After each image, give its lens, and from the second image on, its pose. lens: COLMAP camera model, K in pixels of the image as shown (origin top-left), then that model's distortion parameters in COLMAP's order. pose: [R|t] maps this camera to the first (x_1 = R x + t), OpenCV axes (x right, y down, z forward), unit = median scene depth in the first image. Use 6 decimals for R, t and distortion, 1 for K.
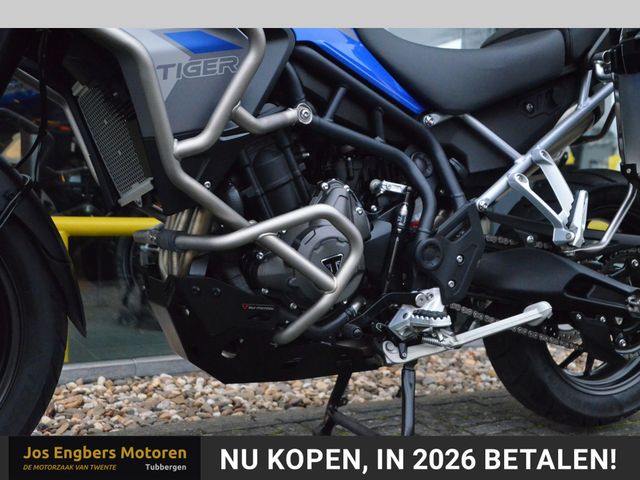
lens RADIAL K [[757.4, 0, 327.6], [0, 757.4, 249.2], [0, 0, 1]] dist [0.065349, 0.000000]
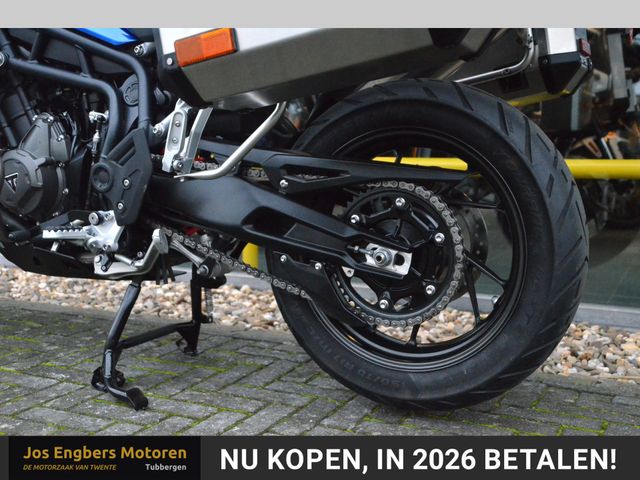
lens RADIAL K [[763.6, 0, 315.5], [0, 763.6, 259.1], [0, 0, 1]] dist [-0.028533, 0.000000]
pose [[0.590109, 0.104389, -0.800546, 1.181792], [-0.042072, 0.994234, 0.098633, 0.002431], [0.806226, -0.024523, 0.591099, 0.592671]]
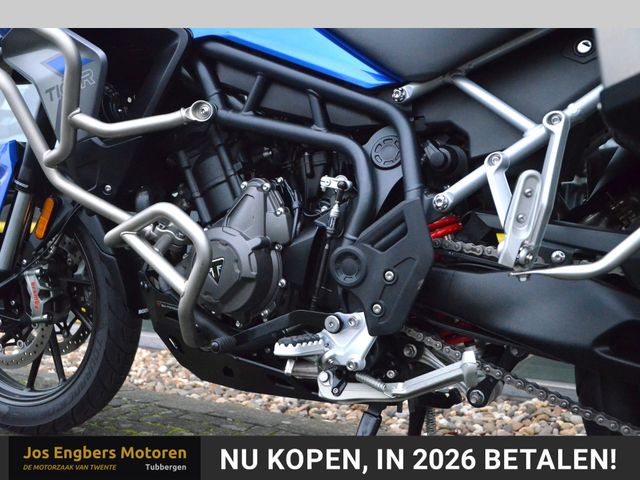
lens RADIAL K [[673.8, 0, 318.7], [0, 673.8, 254.9], [0, 0, 1]] dist [-0.031160, 0.000000]
pose [[0.553464, 0.032217, -0.832250, 0.681420], [-0.057021, 0.998373, 0.000727, -0.004487], [0.830919, 0.047054, 0.554401, 0.585625]]
